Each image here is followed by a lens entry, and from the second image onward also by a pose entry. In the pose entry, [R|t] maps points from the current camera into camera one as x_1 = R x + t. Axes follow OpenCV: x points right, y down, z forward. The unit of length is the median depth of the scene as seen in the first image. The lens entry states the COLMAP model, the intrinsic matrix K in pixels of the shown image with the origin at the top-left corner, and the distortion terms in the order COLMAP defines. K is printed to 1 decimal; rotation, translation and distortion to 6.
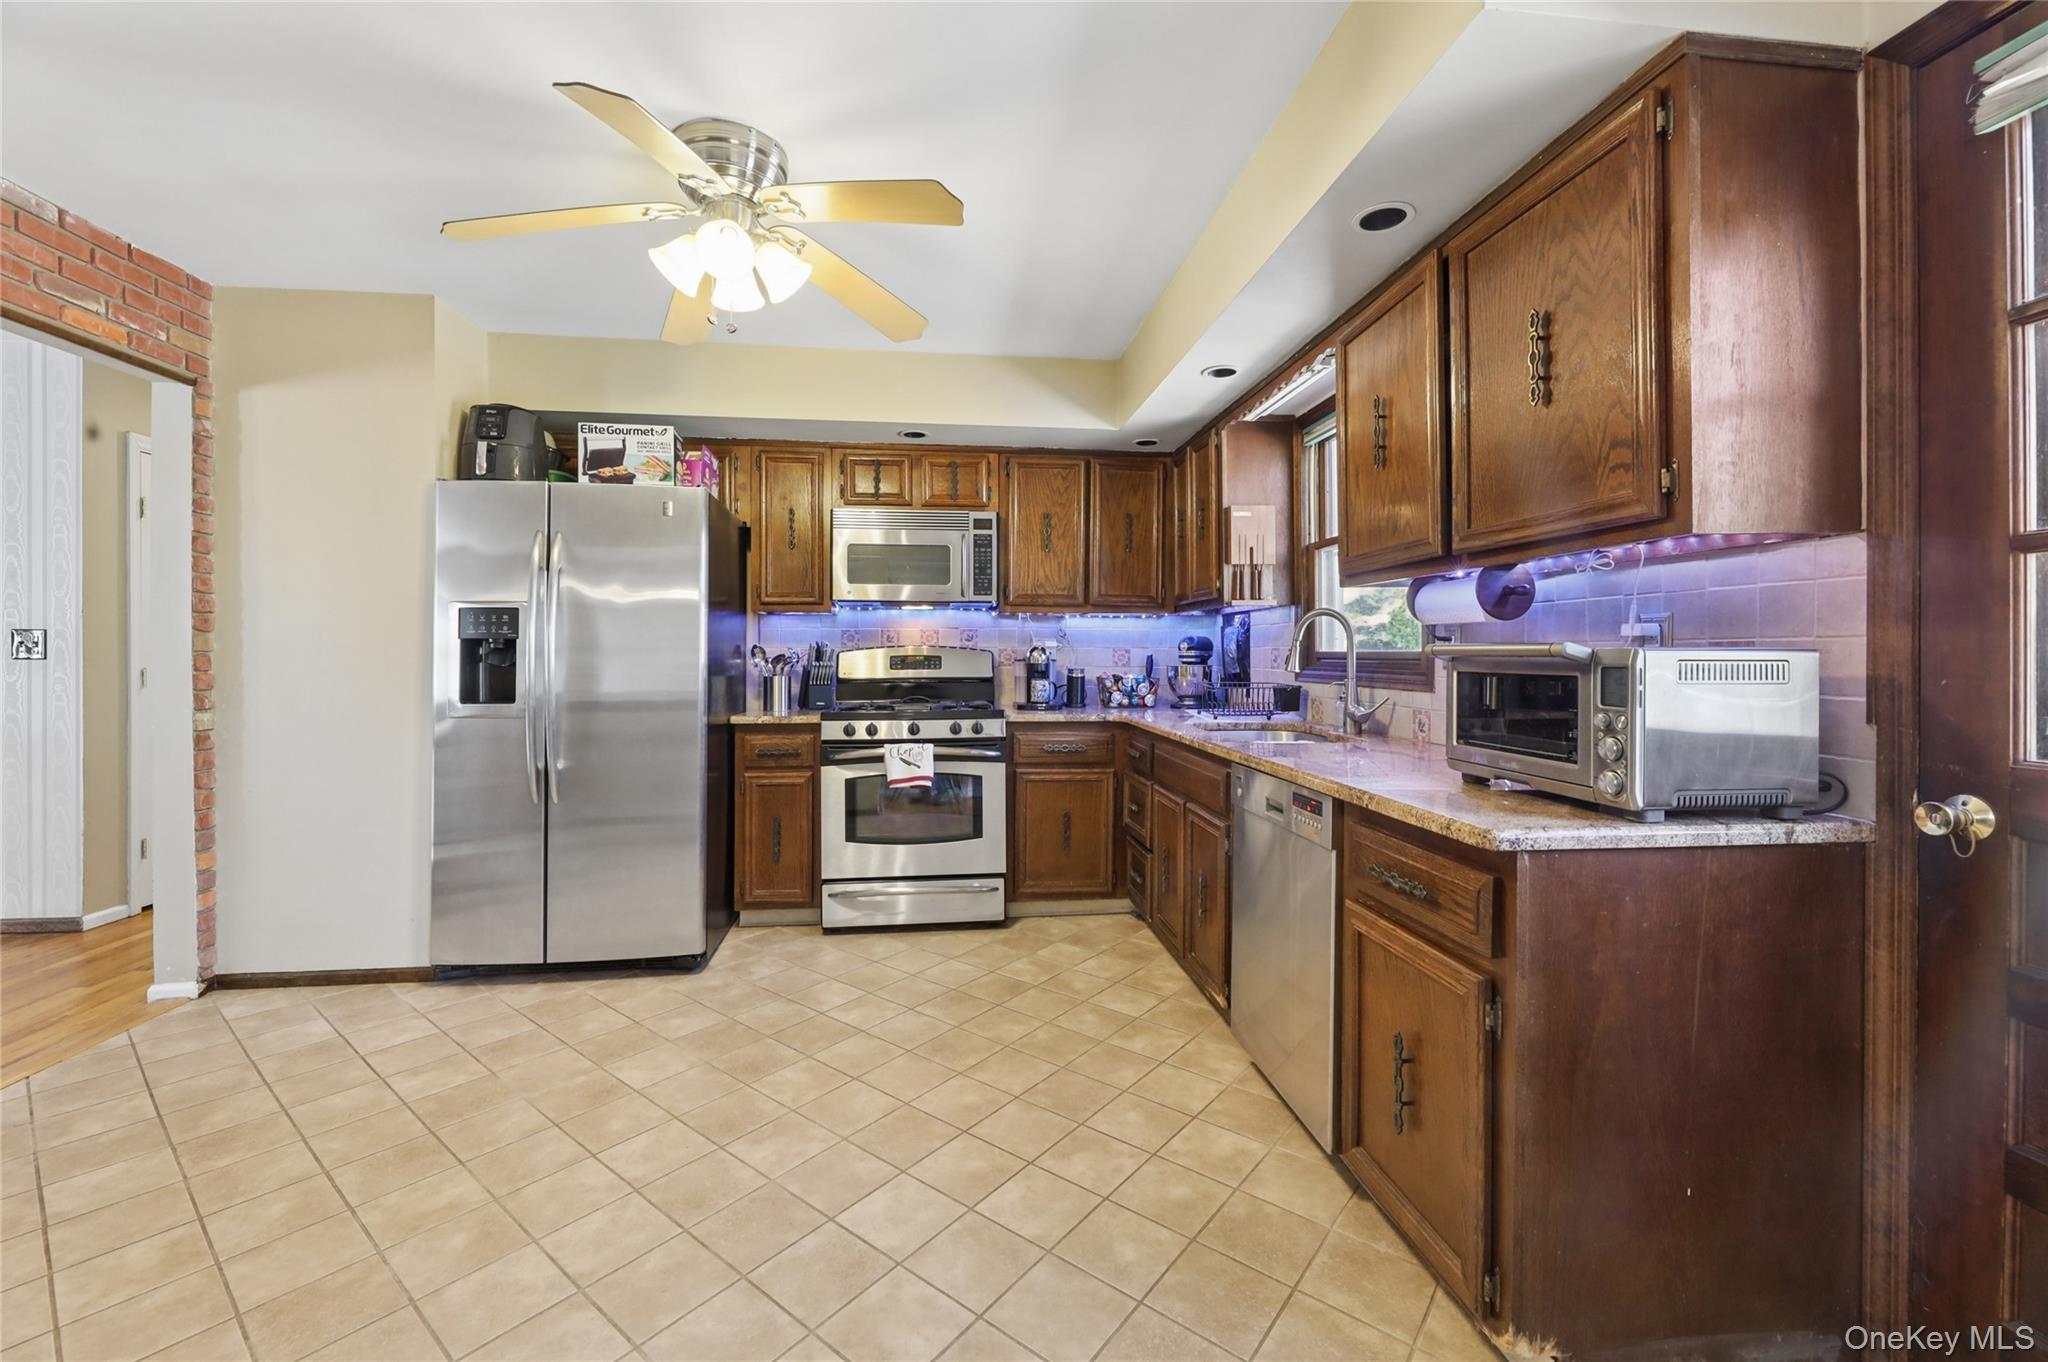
lens RADIAL K [[832.4, 0, 1033.3], [0, 832.4, 654.7], [0, 0, 1]] dist [-0.001742, -0.000451]
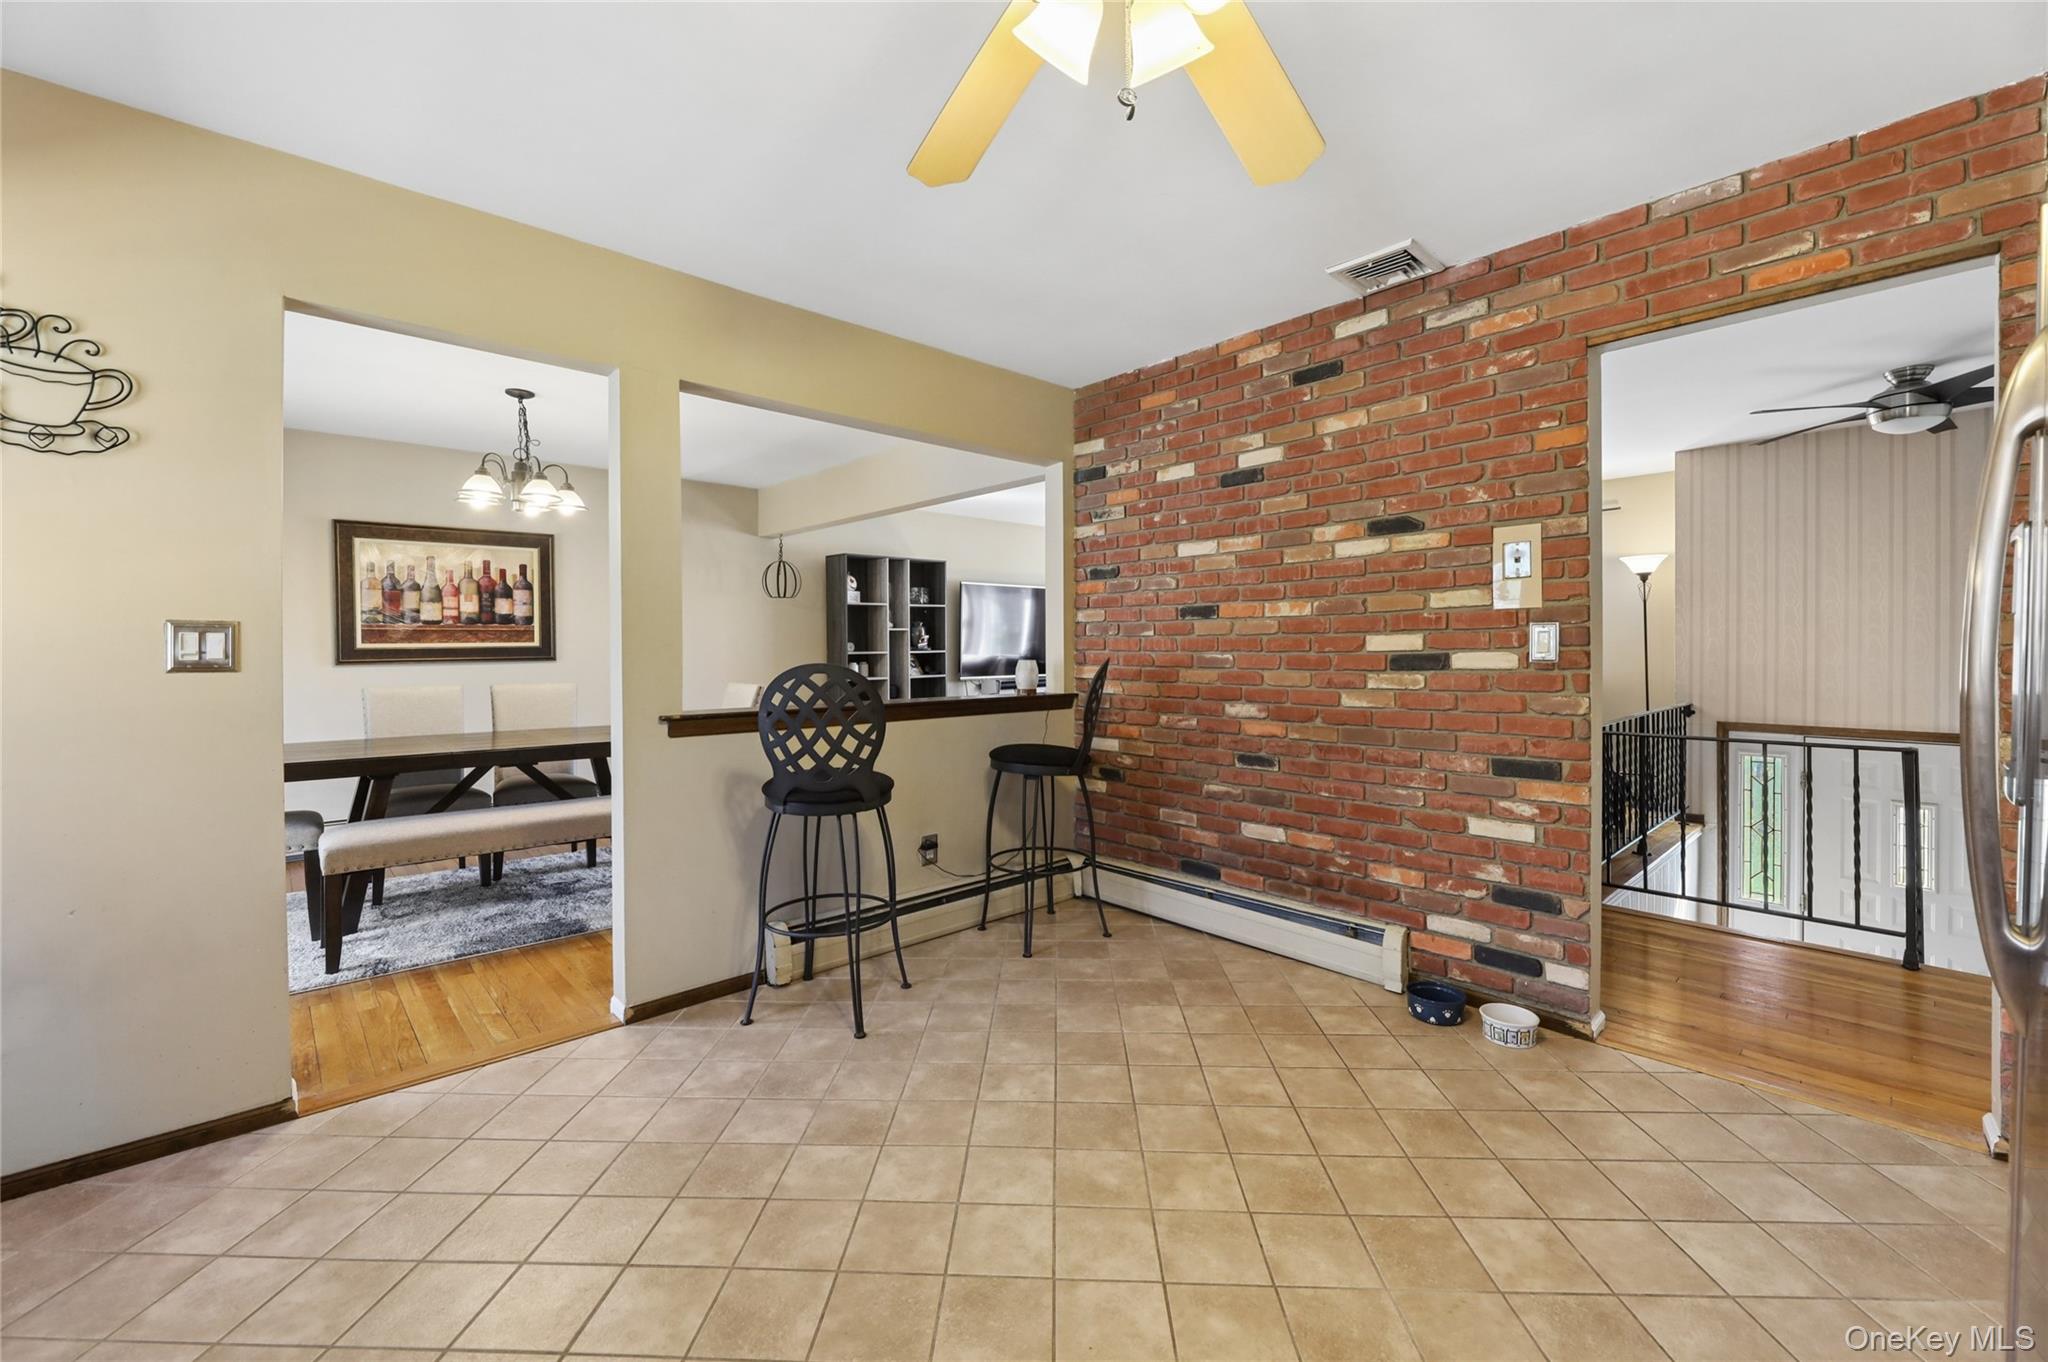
lens RADIAL K [[832.4, 0, 1034.6], [0, 832.4, 662.2], [0, 0, 1]] dist [-0.001742, -0.000451]
pose [[-0.815937, 0.011713, -0.578022, 0.015908], [0.005436, 0.999906, 0.012589, -0.002861], [0.578115, 0.007130, -0.815924, 0.908551]]
